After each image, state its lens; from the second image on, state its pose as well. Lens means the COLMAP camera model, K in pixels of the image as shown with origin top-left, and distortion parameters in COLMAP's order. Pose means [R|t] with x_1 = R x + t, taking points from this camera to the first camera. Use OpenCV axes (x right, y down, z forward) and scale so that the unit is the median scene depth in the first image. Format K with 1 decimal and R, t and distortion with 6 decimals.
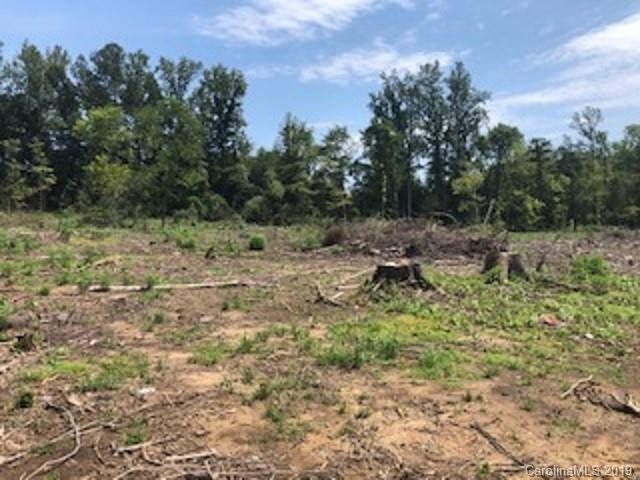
lens RADIAL K [[522.4, 0, 310.3], [0, 522.4, 241.7], [0, 0, 1]] dist [0.043864, -0.042208]
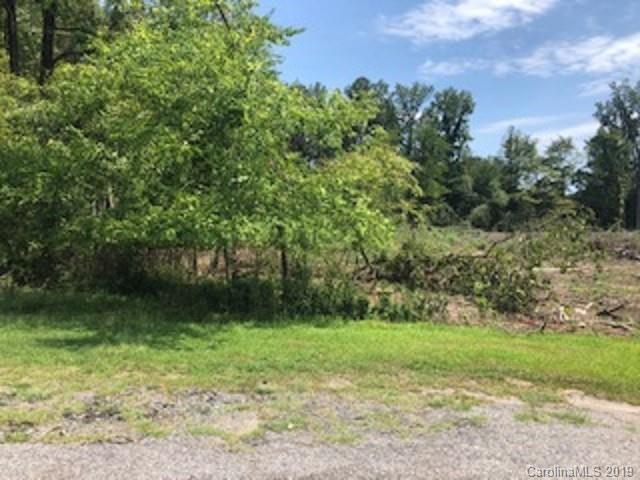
lens RADIAL K [[522.4, 0, 312.4], [0, 522.4, 262.5], [0, 0, 1]] dist [0.043864, -0.042208]
pose [[0.944694, 0.043061, -0.325113, -0.070428], [-0.030259, 0.998558, 0.044335, -0.001166], [0.326553, -0.032045, 0.944635, -0.186052]]
